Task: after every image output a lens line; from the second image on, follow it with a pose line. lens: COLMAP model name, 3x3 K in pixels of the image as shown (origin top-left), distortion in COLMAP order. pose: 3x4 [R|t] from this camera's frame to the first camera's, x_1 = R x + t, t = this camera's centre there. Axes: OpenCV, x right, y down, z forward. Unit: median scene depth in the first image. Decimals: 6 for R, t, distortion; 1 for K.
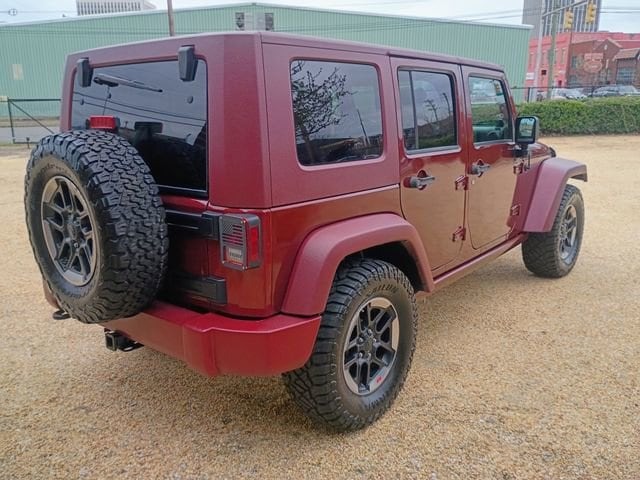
lens RADIAL K [[555.4, 0, 310.2], [0, 555.4, 241.7], [0, 0, 1]] dist [0.063614, -0.081352]
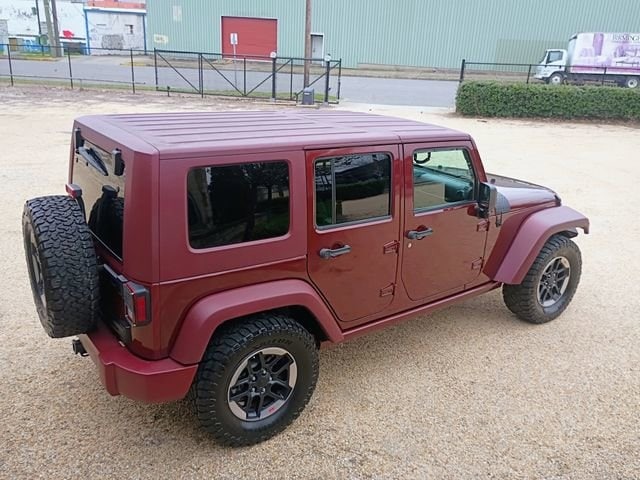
lens RADIAL K [[555.4, 0, 322.2], [0, 555.4, 237.5], [0, 0, 1]] dist [0.063614, -0.081352]
pose [[0.969006, 0.131447, -0.209165, 0.461326], [-0.112981, 0.988756, 0.097961, -0.276492], [0.219690, -0.071293, 0.972961, -0.160802]]
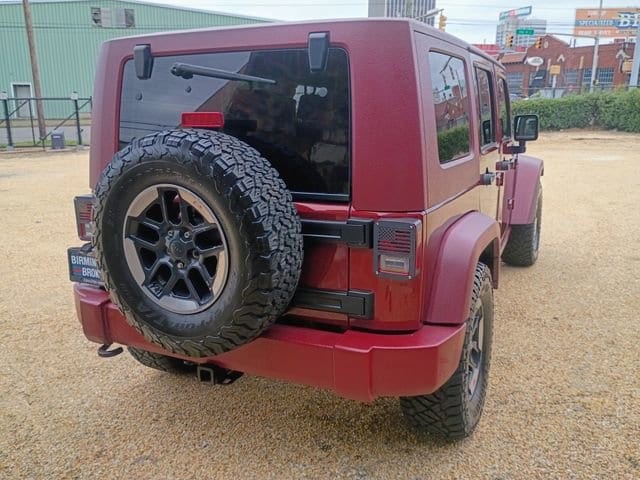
lens RADIAL K [[555.4, 0, 319.7], [0, 555.4, 240.2], [0, 0, 1]] dist [0.063614, -0.081352]
pose [[0.965646, -0.058250, 0.253248, -0.387936], [0.060126, 0.998191, 0.000336, -0.018013], [-0.252810, 0.014902, 0.967401, 0.124303]]
